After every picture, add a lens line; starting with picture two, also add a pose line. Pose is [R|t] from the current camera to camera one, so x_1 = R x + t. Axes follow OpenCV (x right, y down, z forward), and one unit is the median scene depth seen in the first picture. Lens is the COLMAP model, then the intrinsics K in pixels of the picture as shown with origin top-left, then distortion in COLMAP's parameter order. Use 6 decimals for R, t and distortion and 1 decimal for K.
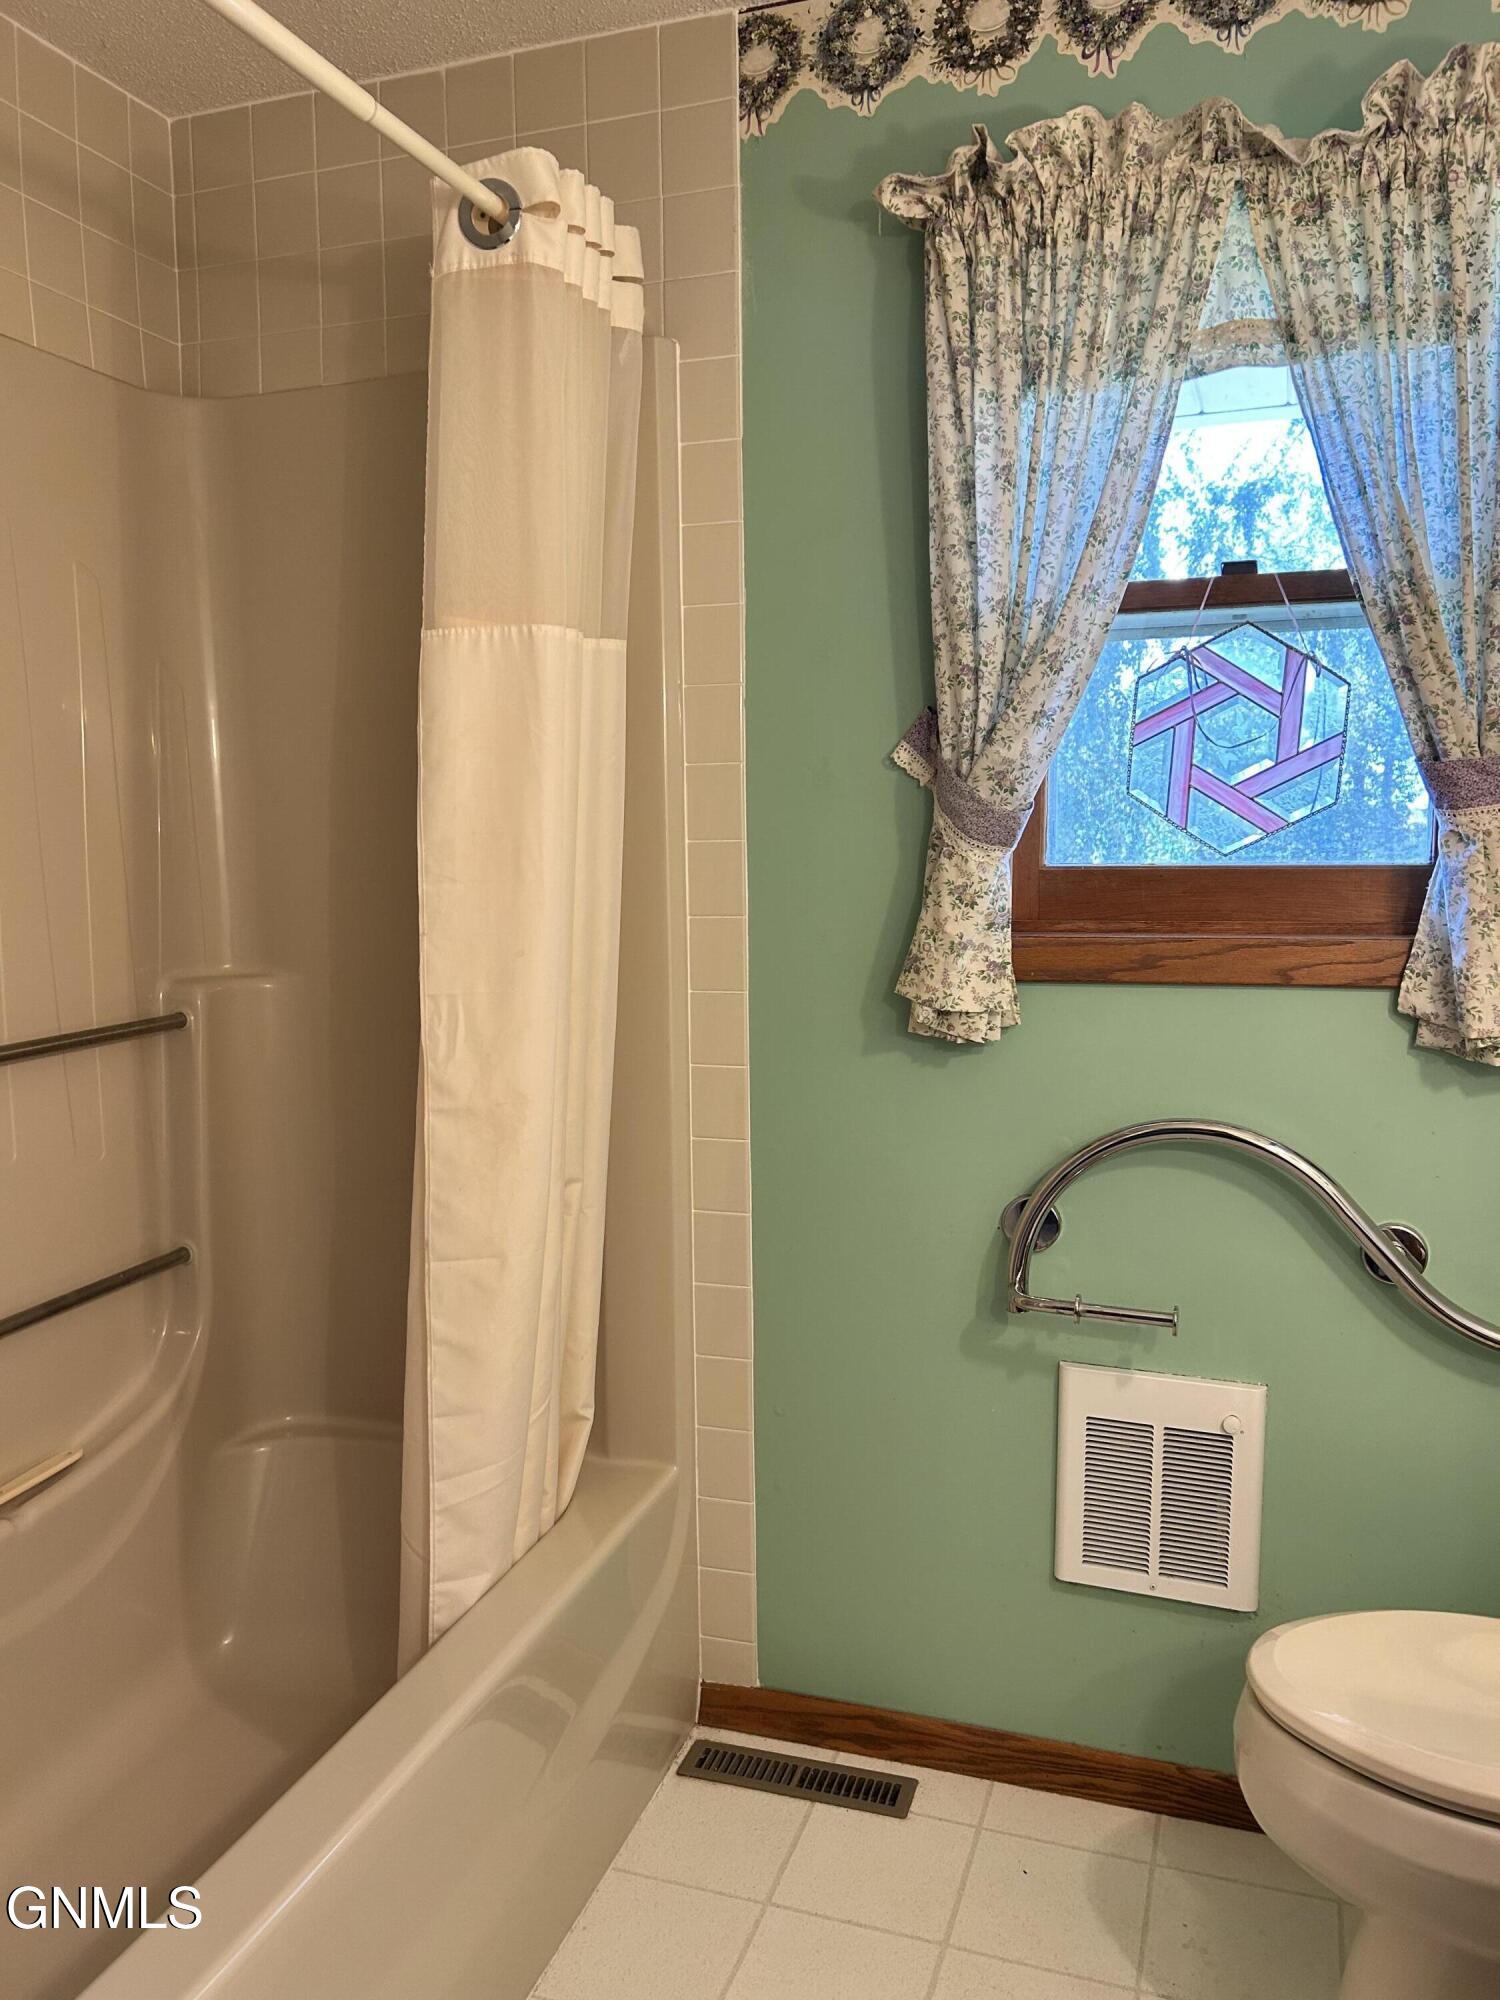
lens RADIAL K [[1498.2, 0, 758.7], [0, 1498.2, 1017.8], [0, 0, 1]] dist [0.051871, -0.055713]
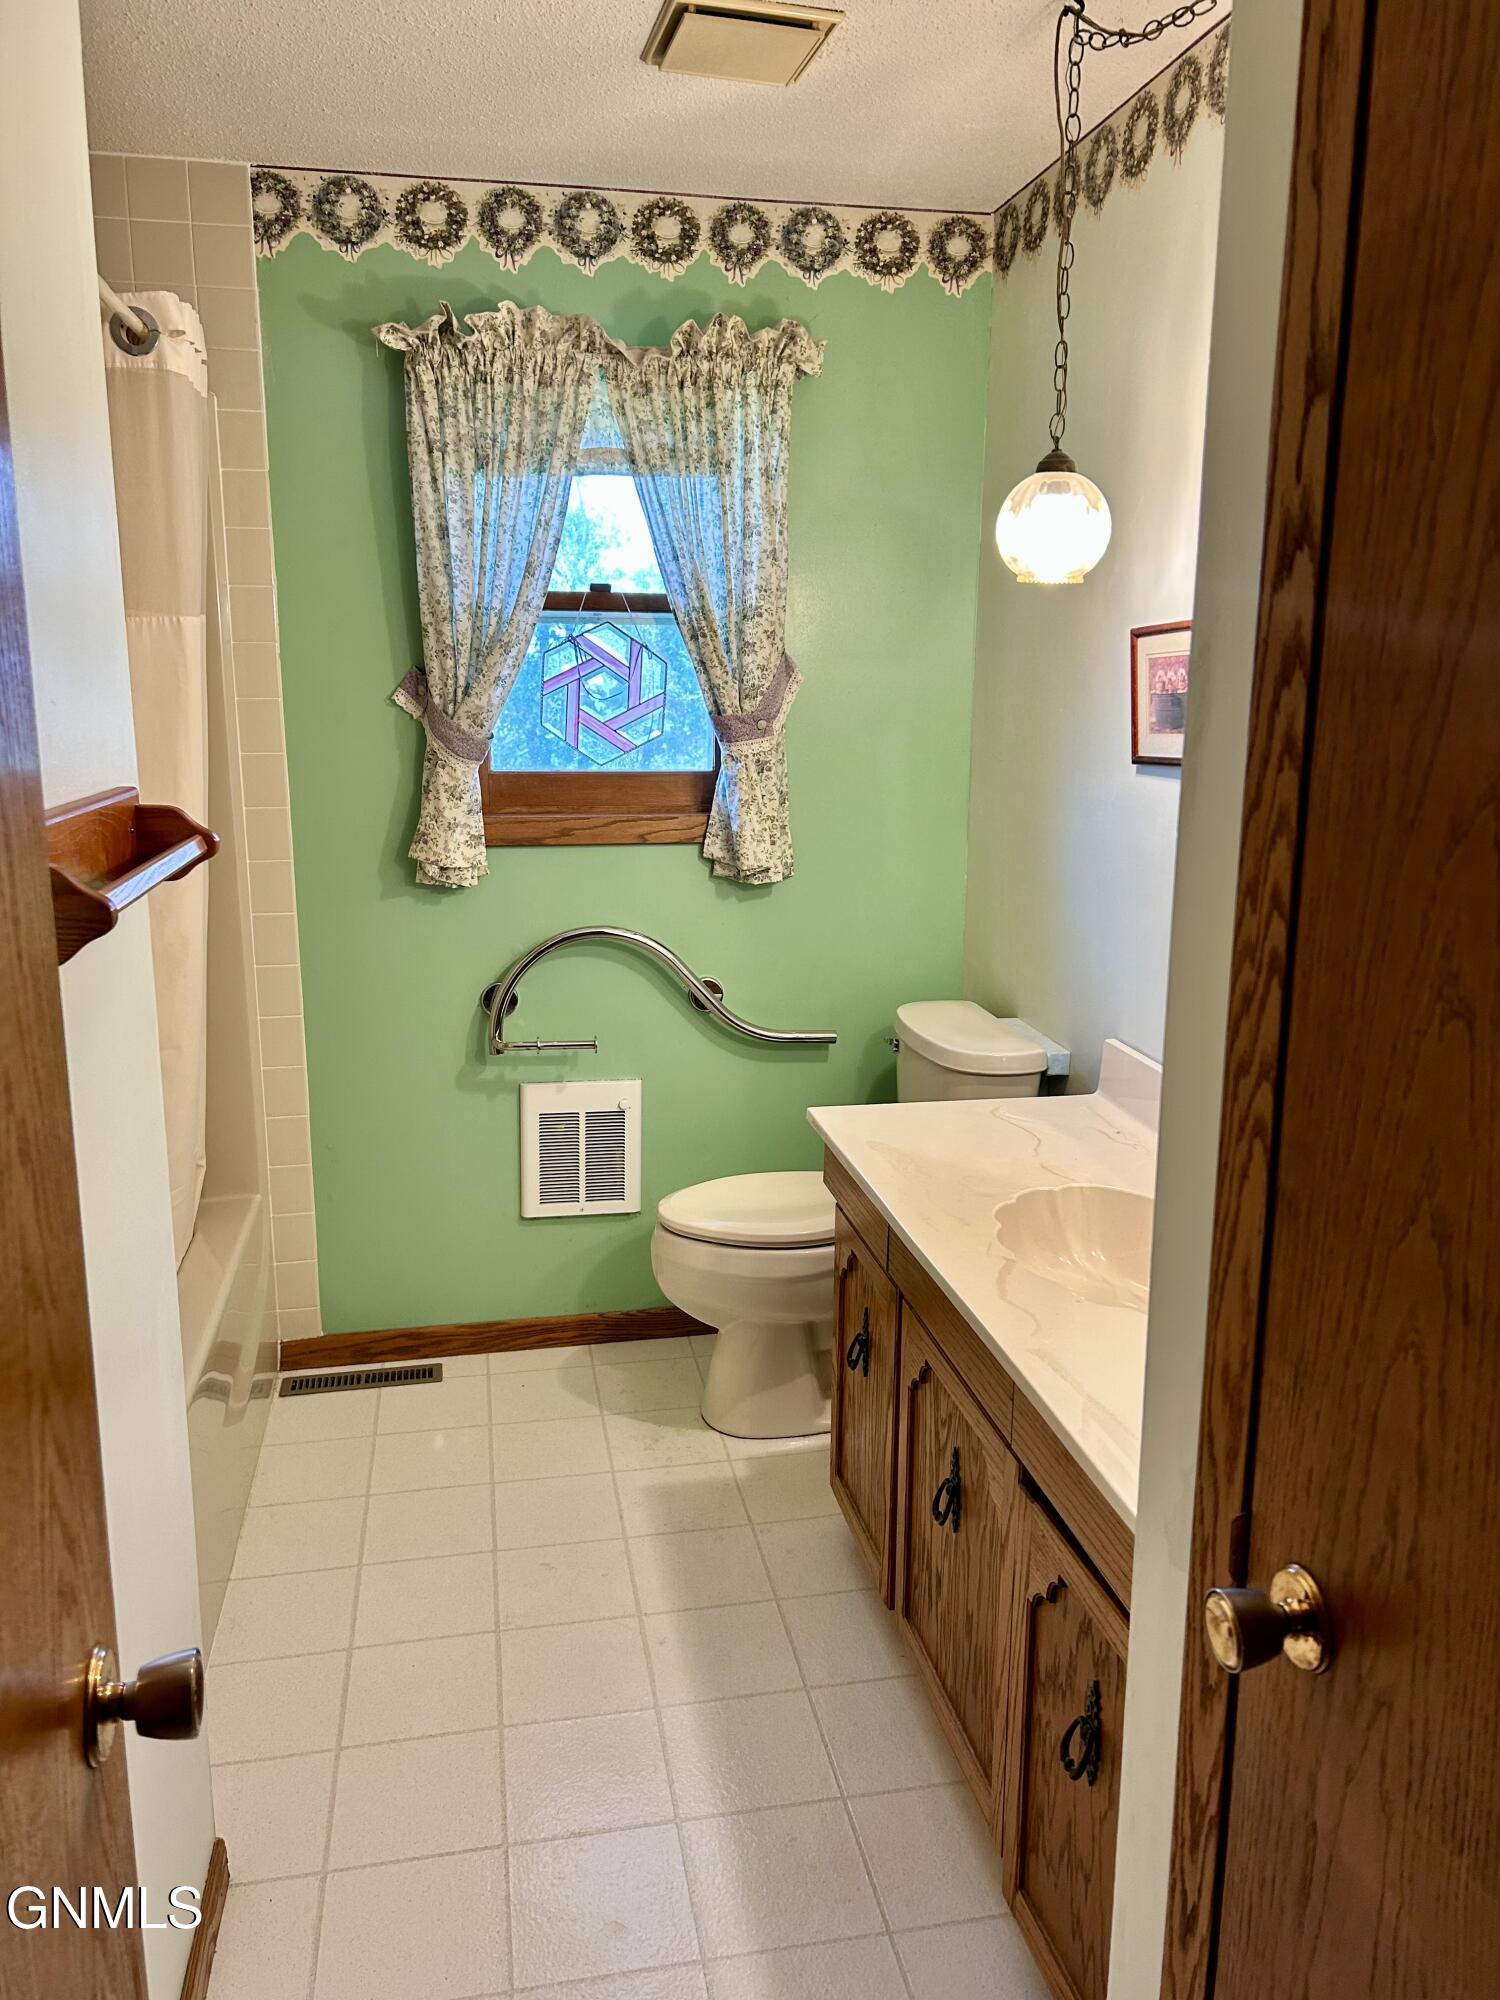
lens RADIAL K [[1498.2, 0, 746.9], [0, 1498.2, 990.4], [0, 0, 1]] dist [0.051871, -0.055713]
pose [[0.867260, -0.084811, 0.490579, -0.386239], [0.043453, 0.994517, 0.095115, -0.012351], [-0.495956, -0.061172, 0.866190, -0.523942]]
